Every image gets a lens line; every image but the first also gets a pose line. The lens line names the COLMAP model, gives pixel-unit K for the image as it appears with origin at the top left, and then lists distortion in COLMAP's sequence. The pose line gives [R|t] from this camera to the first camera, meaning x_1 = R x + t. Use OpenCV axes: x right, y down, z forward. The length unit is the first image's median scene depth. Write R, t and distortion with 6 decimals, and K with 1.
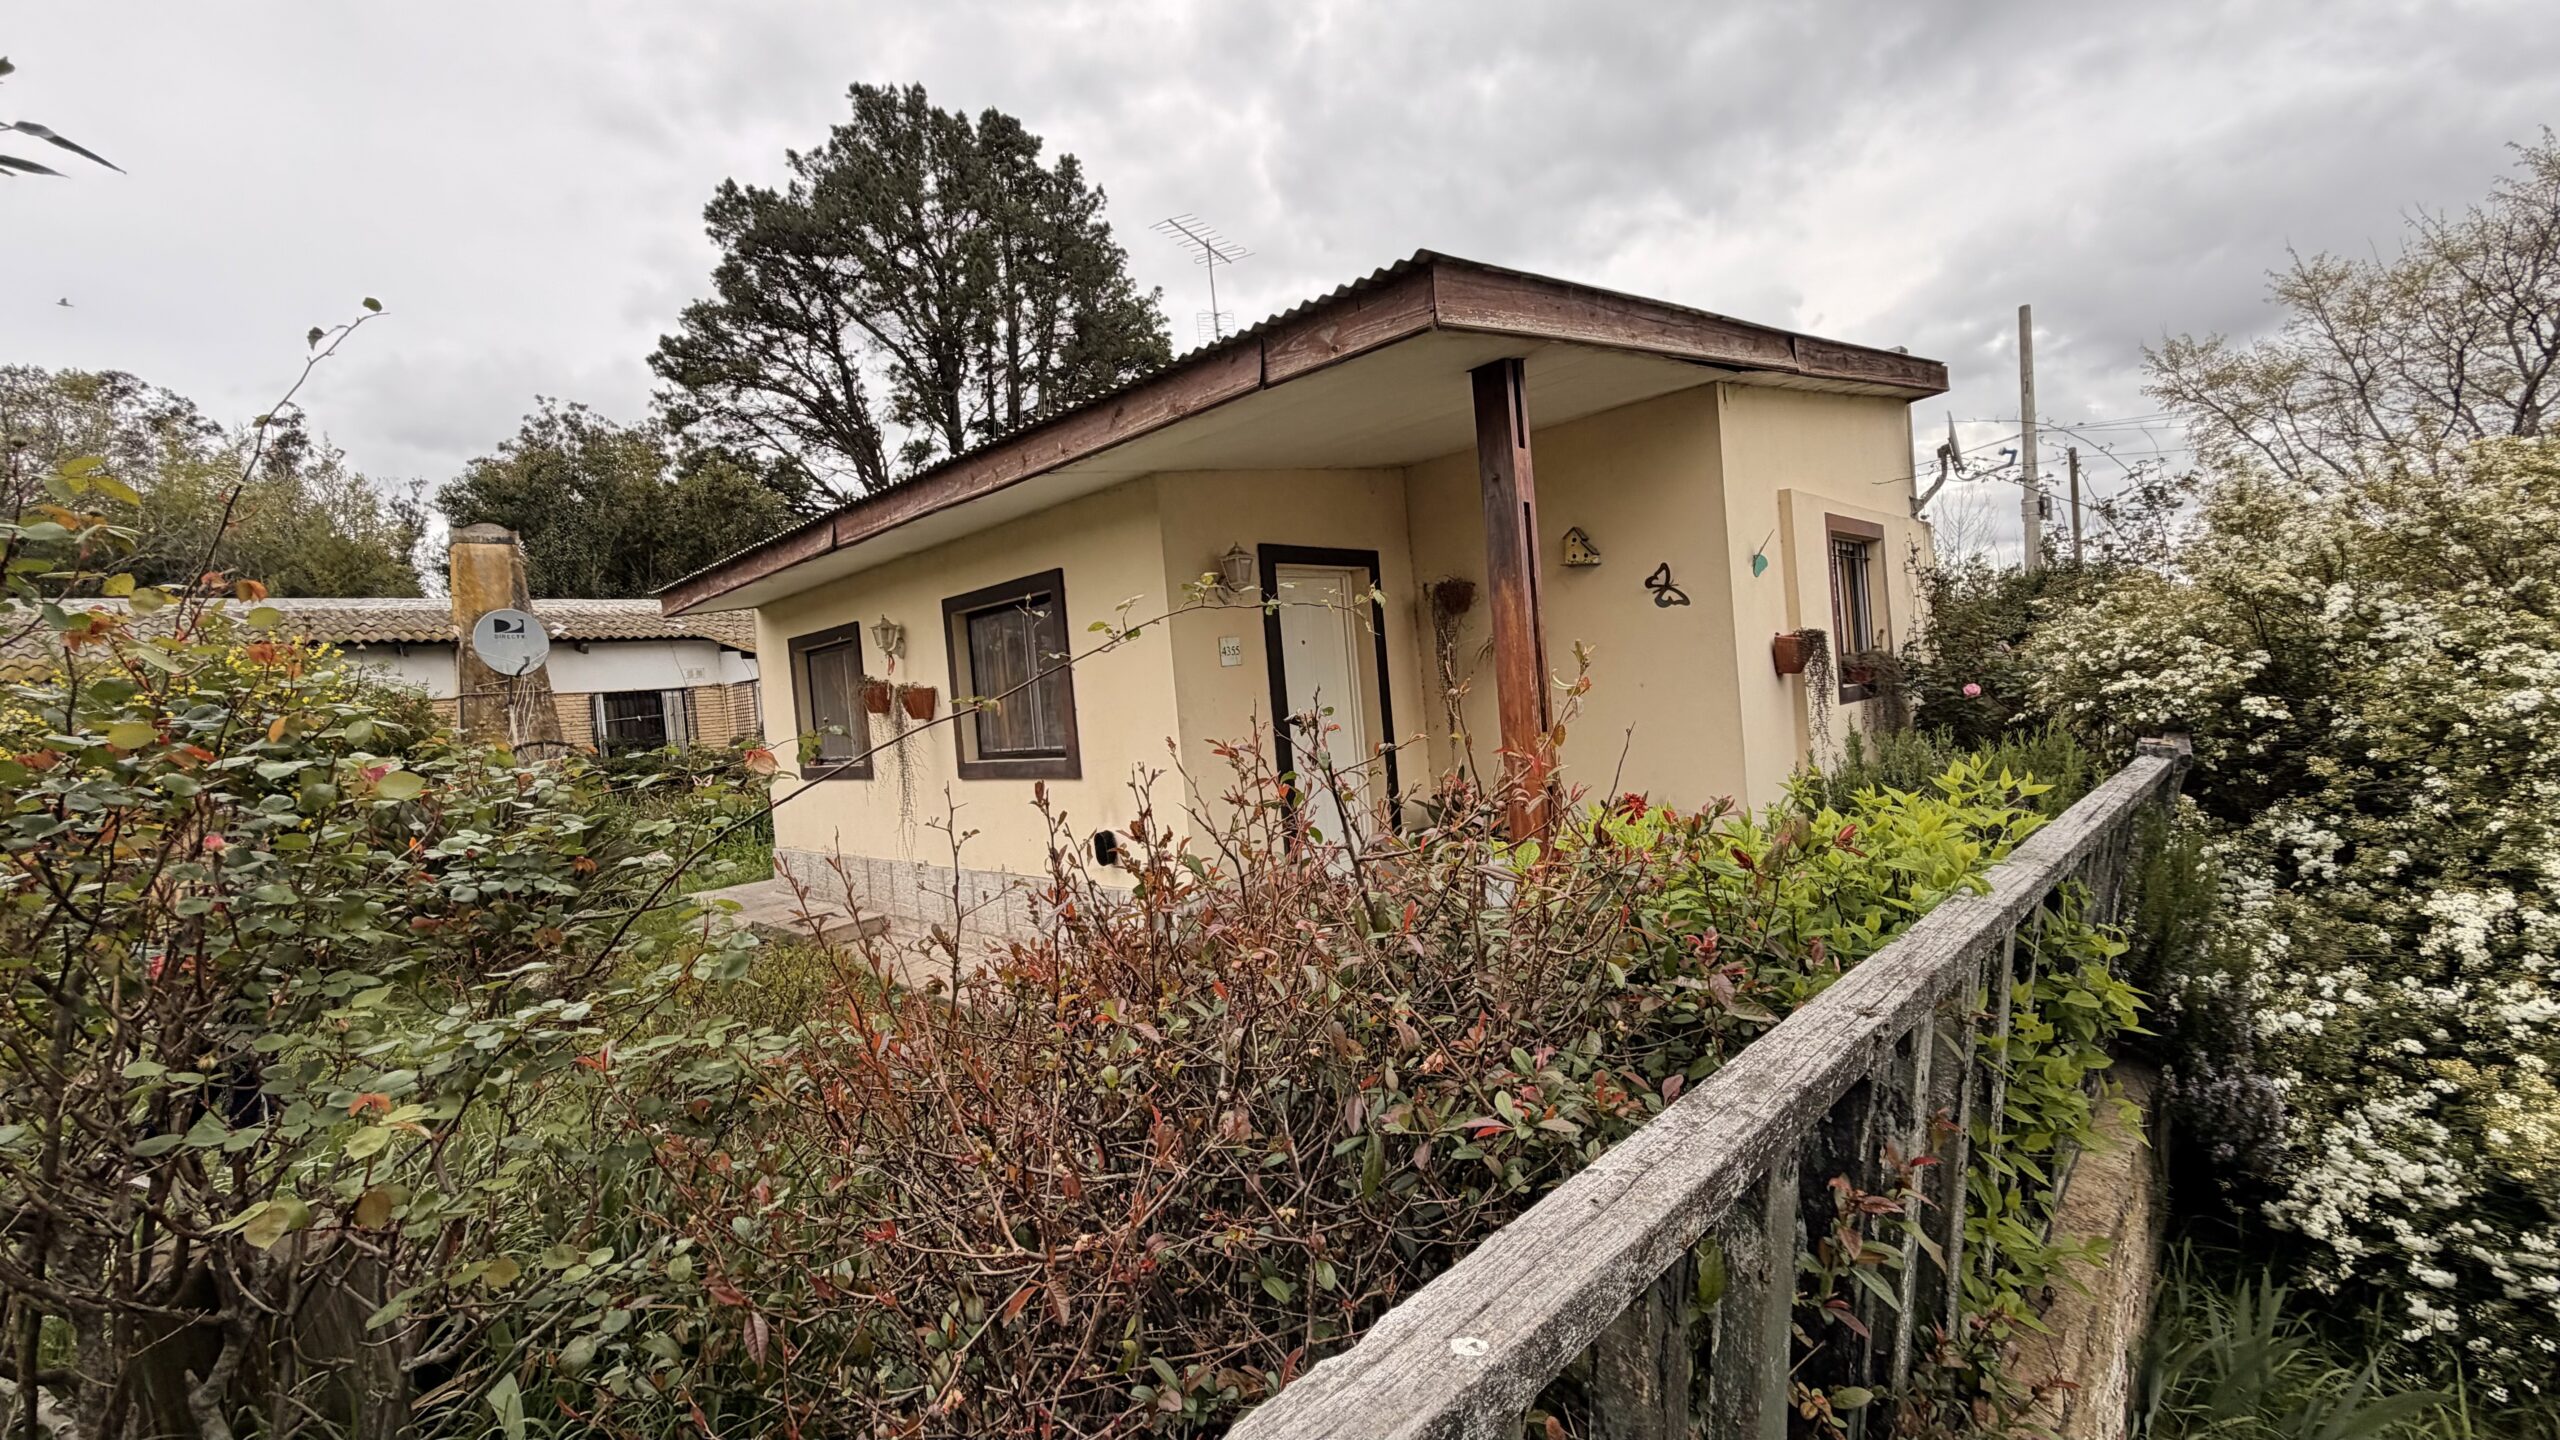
lens RADIAL K [[1006.4, 0, 1280.0], [0, 1006.4, 720.0], [0, 0, 1]] dist [0.000398, 0.000062]
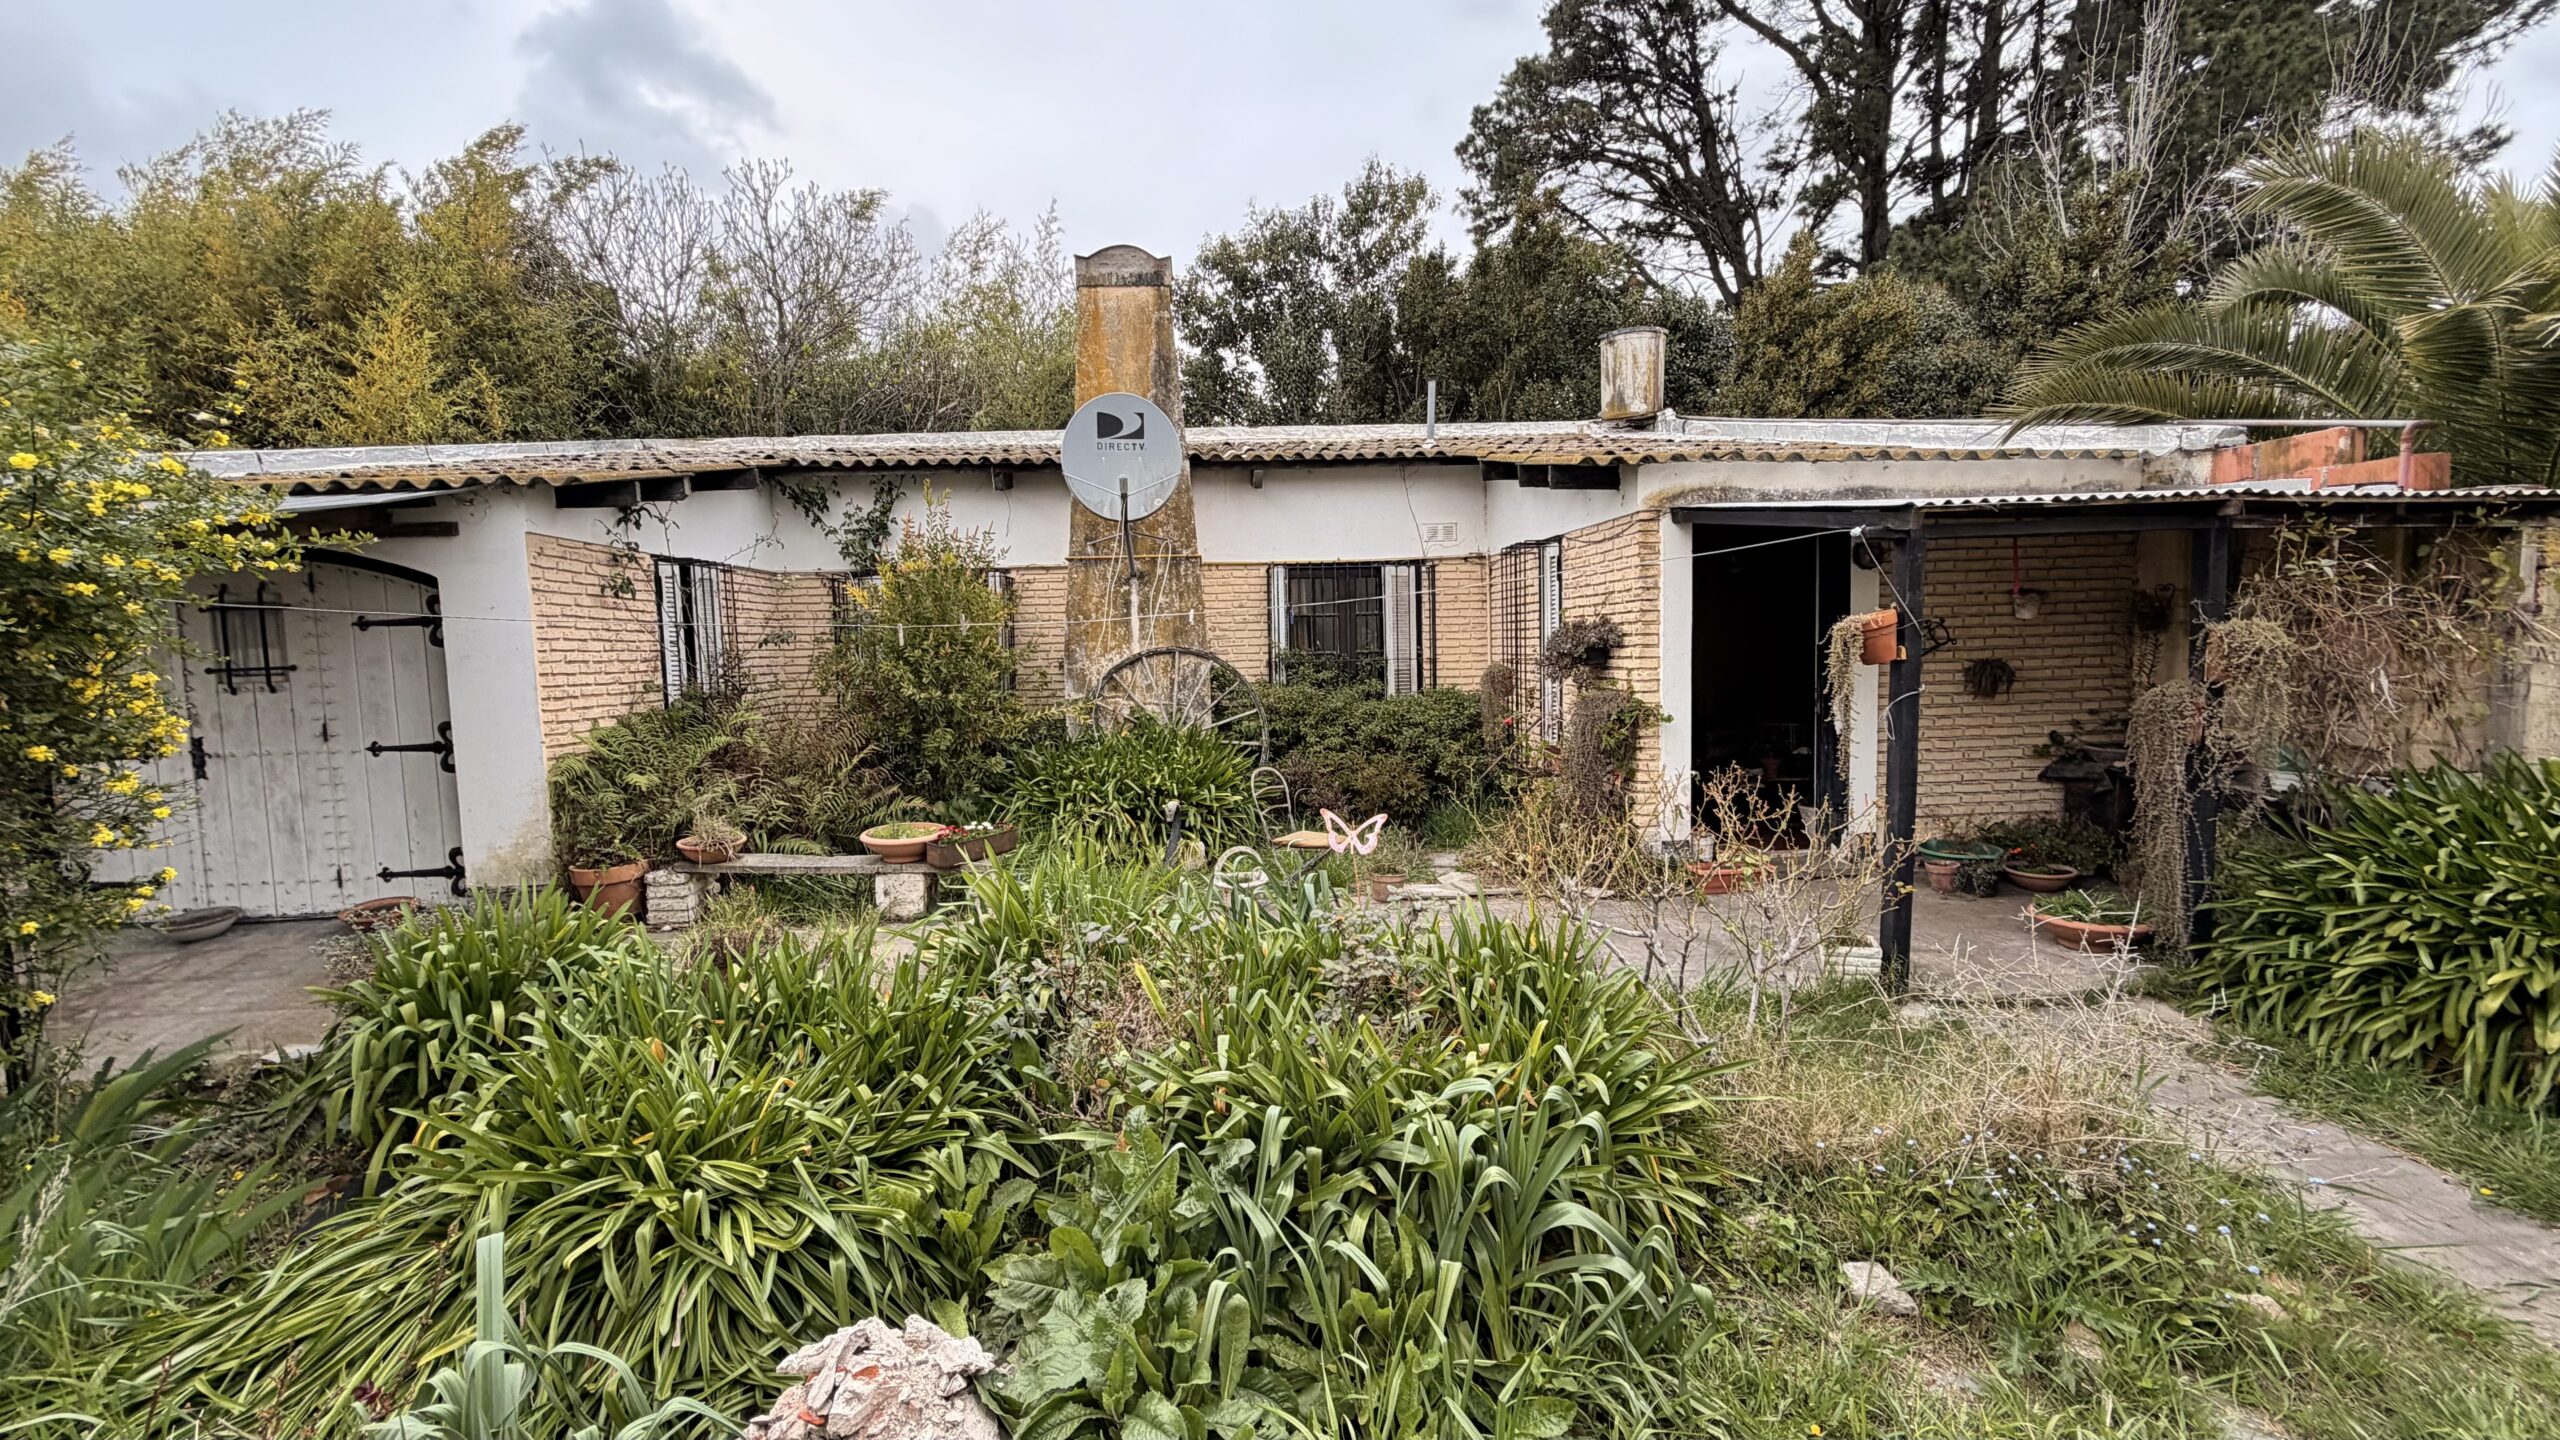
lens RADIAL K [[1006.4, 0, 1280.0], [0, 1006.4, 720.0], [0, 0, 1]] dist [0.000398, 0.000062]
pose [[0.734521, 0.108121, -0.669917, -0.281398], [-0.048397, 0.993058, 0.107209, -0.001341], [0.676858, -0.046326, 0.734655, 0.553948]]
